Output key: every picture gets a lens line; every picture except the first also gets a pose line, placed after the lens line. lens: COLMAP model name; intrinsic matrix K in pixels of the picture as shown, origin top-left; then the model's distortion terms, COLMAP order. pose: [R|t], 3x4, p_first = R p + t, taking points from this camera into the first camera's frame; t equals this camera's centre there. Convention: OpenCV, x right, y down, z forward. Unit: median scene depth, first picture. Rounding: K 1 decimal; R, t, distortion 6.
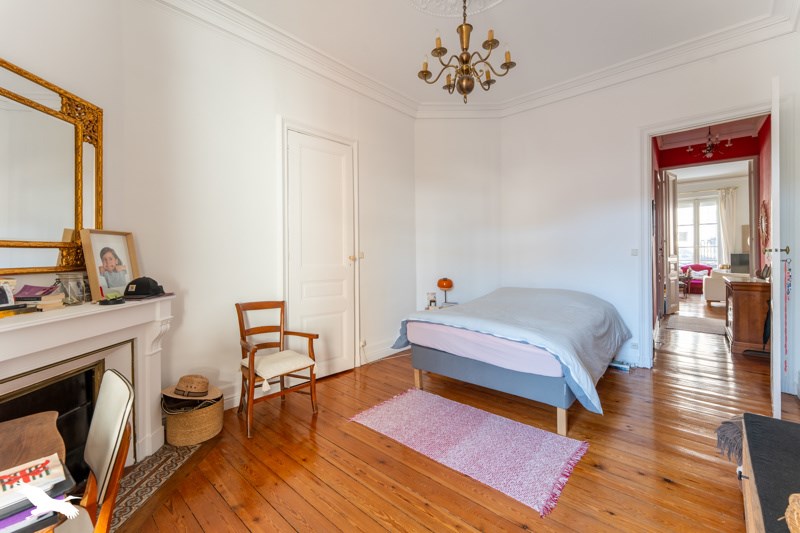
lens RADIAL K [[326.4, 0, 401.8], [0, 326.4, 258.4], [0, 0, 1]] dist [-0.001181, -0.000671]
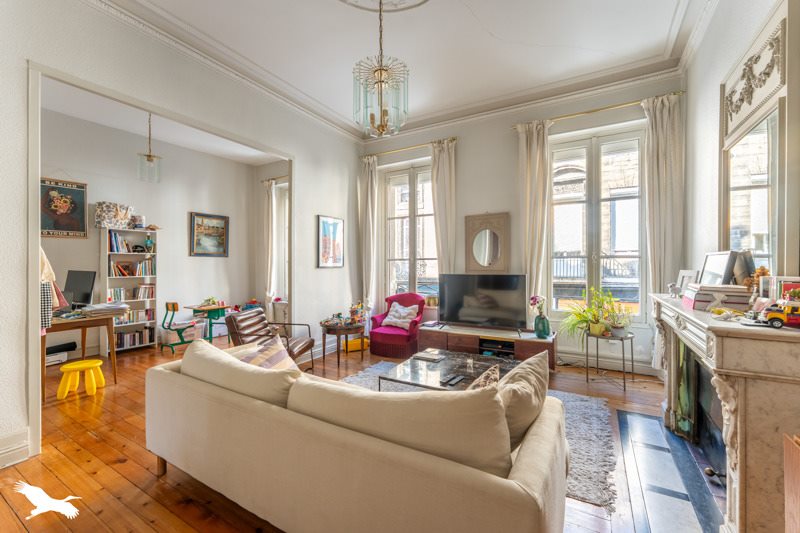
lens RADIAL K [[326.4, 0, 401.9], [0, 326.4, 264.5], [0, 0, 1]] dist [-0.001181, -0.000671]
pose [[0.980932, 0.008683, 0.194156, 0.807333], [-0.007739, 0.999954, -0.005618, -0.024895], [-0.194196, 0.004008, 0.980955, 0.502373]]
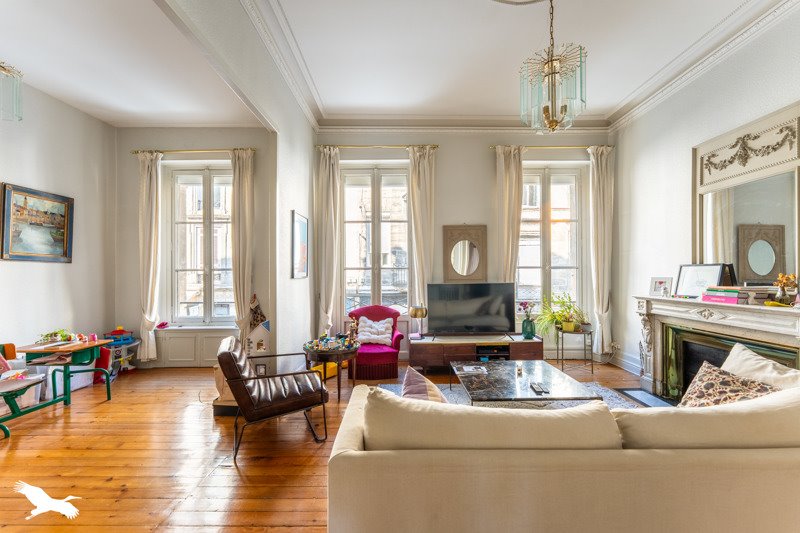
lens RADIAL K [[326.4, 0, 401.4], [0, 326.4, 271.6], [0, 0, 1]] dist [-0.001181, -0.000671]
pose [[0.747618, 0.013839, 0.663985, 0.630787], [-0.000912, 0.999803, -0.019812, -0.022138], [-0.664129, 0.014206, 0.747483, 0.634545]]
